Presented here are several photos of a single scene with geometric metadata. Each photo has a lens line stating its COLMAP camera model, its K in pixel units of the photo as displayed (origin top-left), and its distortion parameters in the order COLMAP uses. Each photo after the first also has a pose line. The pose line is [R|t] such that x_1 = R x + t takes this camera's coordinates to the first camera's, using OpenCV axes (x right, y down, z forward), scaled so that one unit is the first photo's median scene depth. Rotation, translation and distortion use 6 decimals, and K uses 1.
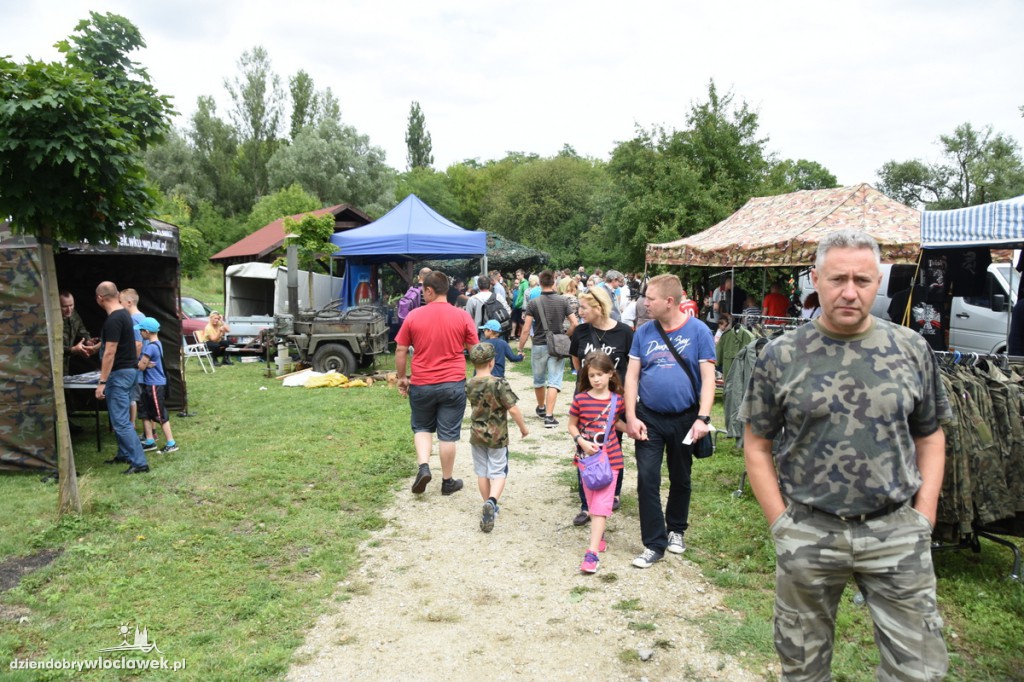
lens RADIAL K [[801.3, 0, 506.3], [0, 801.3, 343.4], [0, 0, 1]] dist [-0.168087, 0.121813]
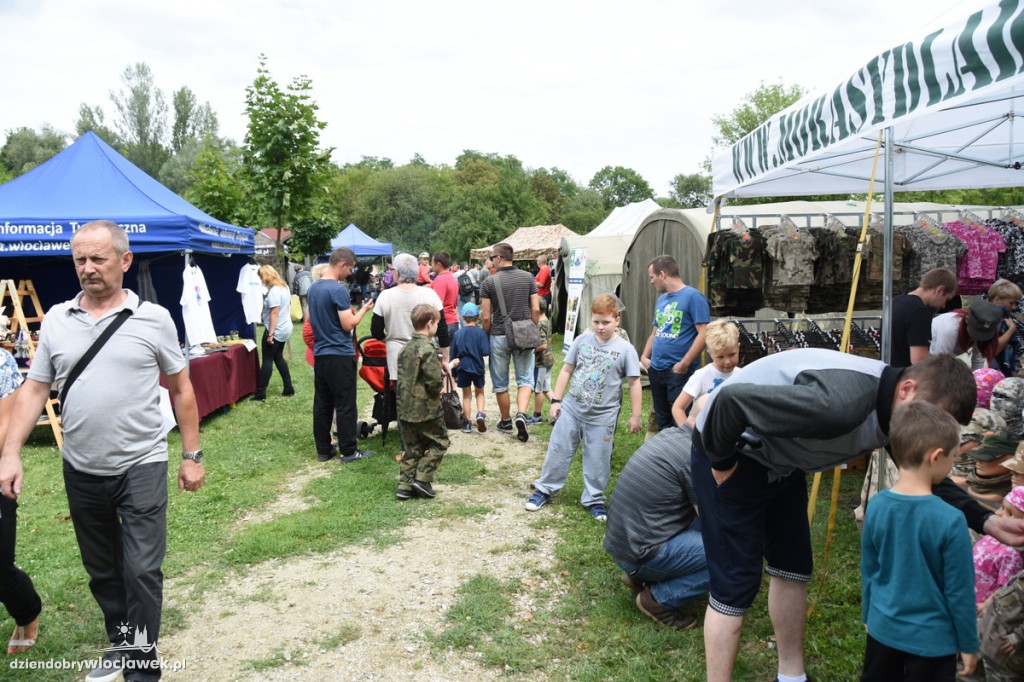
lens RADIAL K [[801.3, 0, 506.3], [0, 801.3, 343.4], [0, 0, 1]] dist [-0.168087, 0.121813]
pose [[0.981856, -0.019984, 0.188572, -0.022013], [0.018298, 0.999776, 0.010678, 0.016963], [-0.188743, -0.007034, 0.982001, -0.182853]]
